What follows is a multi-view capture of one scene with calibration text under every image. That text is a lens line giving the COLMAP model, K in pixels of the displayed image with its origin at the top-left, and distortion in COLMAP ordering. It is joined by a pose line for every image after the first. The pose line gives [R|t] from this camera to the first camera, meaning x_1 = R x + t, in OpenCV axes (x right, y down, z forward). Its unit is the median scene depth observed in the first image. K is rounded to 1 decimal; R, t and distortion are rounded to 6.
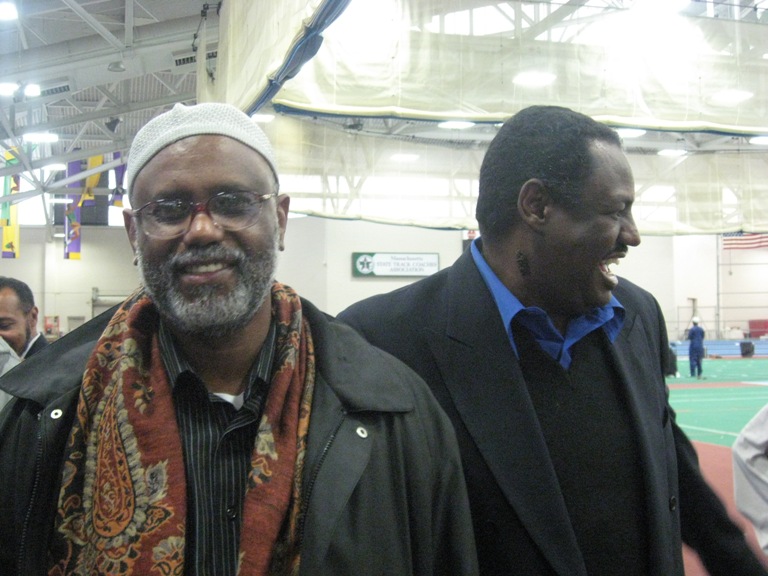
lens RADIAL K [[1044.8, 0, 384.0], [0, 1044.8, 288.0], [0, 0, 1]] dist [-0.110281, 0.009438]
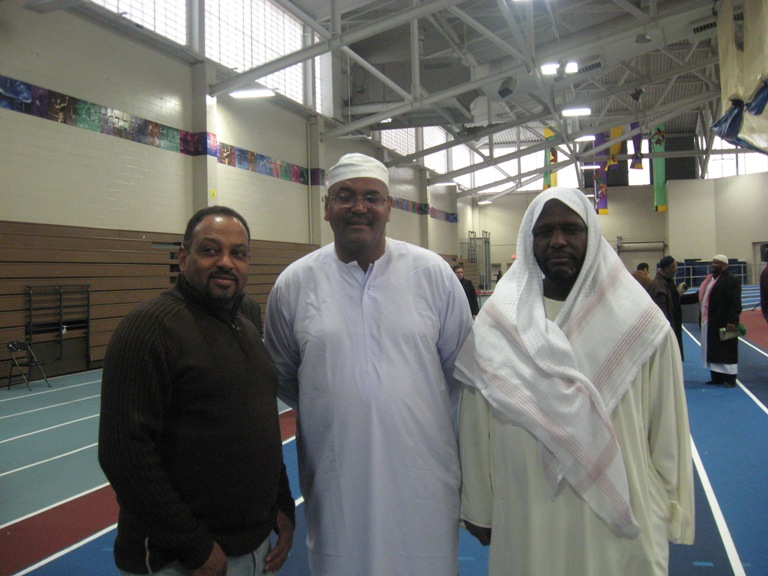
lens RADIAL K [[803.9, 0, 381.4], [0, 803.9, 279.6], [0, 0, 1]] dist [-0.147549, 0.093393]
pose [[0.850764, -0.011724, -0.525417, -0.029094], [0.039250, 0.998377, 0.041277, 0.000539], [0.524080, -0.055740, 0.849843, 0.057721]]
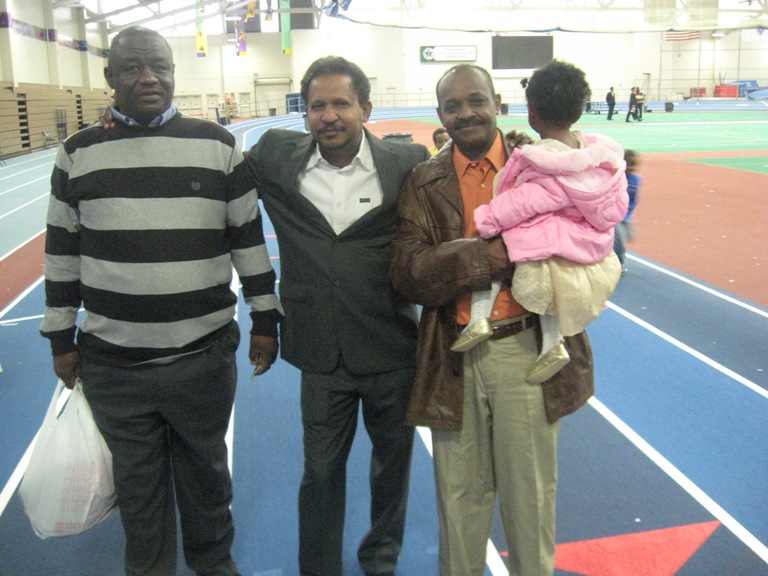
lens RADIAL K [[803.9, 0, 381.4], [0, 803.9, 279.6], [0, 0, 1]] dist [-0.147549, 0.093393]
pose [[0.995449, -0.000148, -0.095298, 0.024336], [0.025318, 0.964472, 0.262970, -0.011206], [0.091874, -0.264186, 0.960086, -0.228717]]
